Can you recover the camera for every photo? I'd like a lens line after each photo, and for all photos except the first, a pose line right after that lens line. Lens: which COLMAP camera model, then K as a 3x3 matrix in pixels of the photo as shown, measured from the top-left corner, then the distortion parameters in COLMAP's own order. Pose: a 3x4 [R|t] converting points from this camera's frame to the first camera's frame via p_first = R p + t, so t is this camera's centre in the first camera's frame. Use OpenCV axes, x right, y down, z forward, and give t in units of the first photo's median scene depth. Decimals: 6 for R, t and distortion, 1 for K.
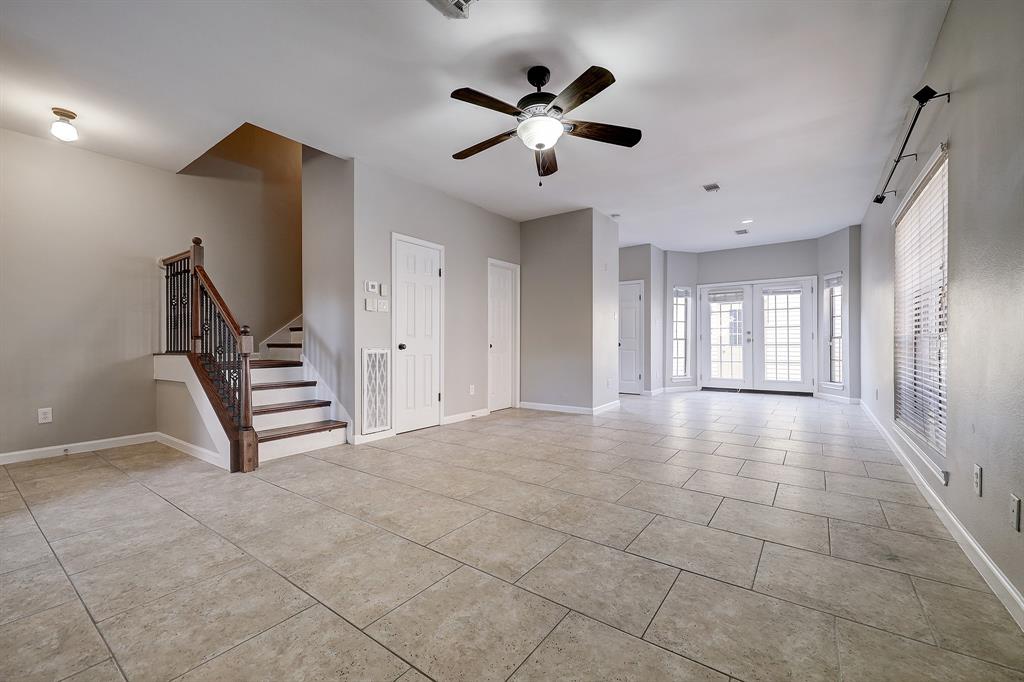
lens RADIAL K [[422.9, 0, 493.2], [0, 422.9, 342.3], [0, 0, 1]] dist [0.000173, 0.000005]
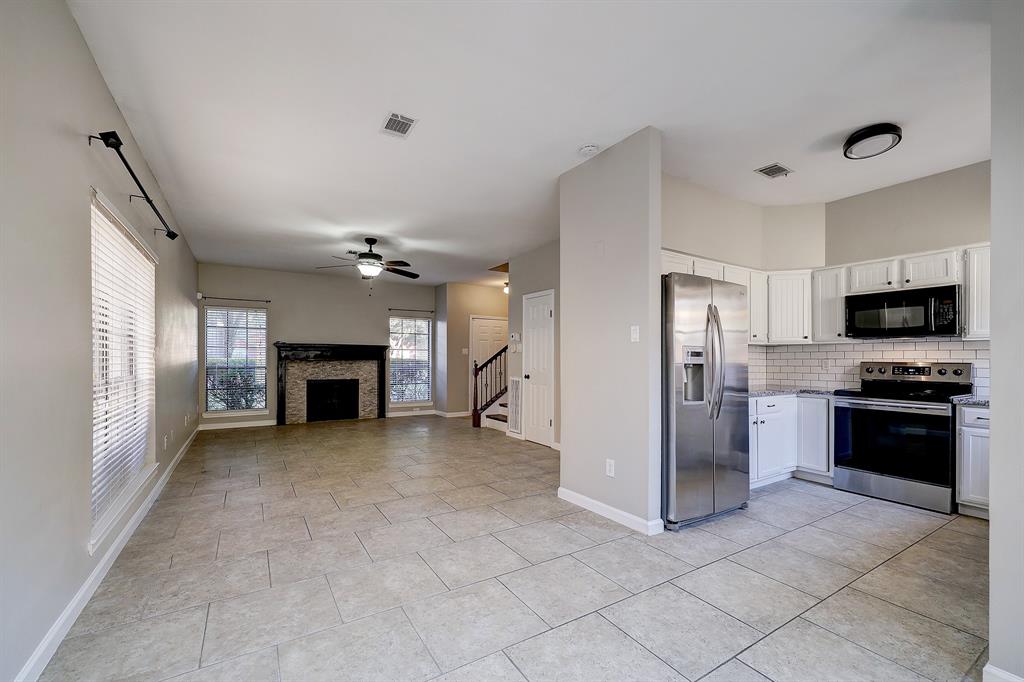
lens RADIAL K [[428.6, 0, 514.6], [0, 428.6, 362.1], [0, 0, 1]] dist [0.001489, 0.000260]
pose [[-0.347491, 0.009496, -0.937635, 1.210368], [-0.001561, 0.999941, 0.010706, -0.057499], [0.937682, 0.005184, -0.347456, 1.598553]]
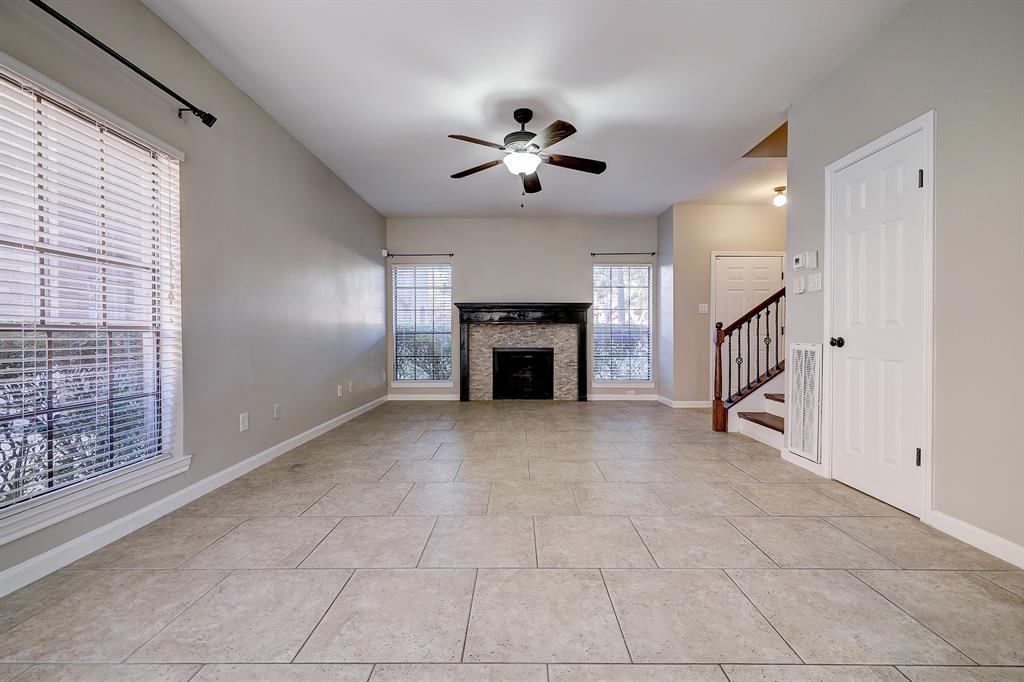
lens RADIAL K [[425.1, 0, 517.0], [0, 425.1, 339.3], [0, 0, 1]] dist [0.000834, 0.000128]
pose [[-0.790900, 0.010362, -0.611858, 0.595698], [0.003963, 0.999922, 0.011812, -0.003518], [0.611933, 0.006917, -0.790879, 1.336790]]
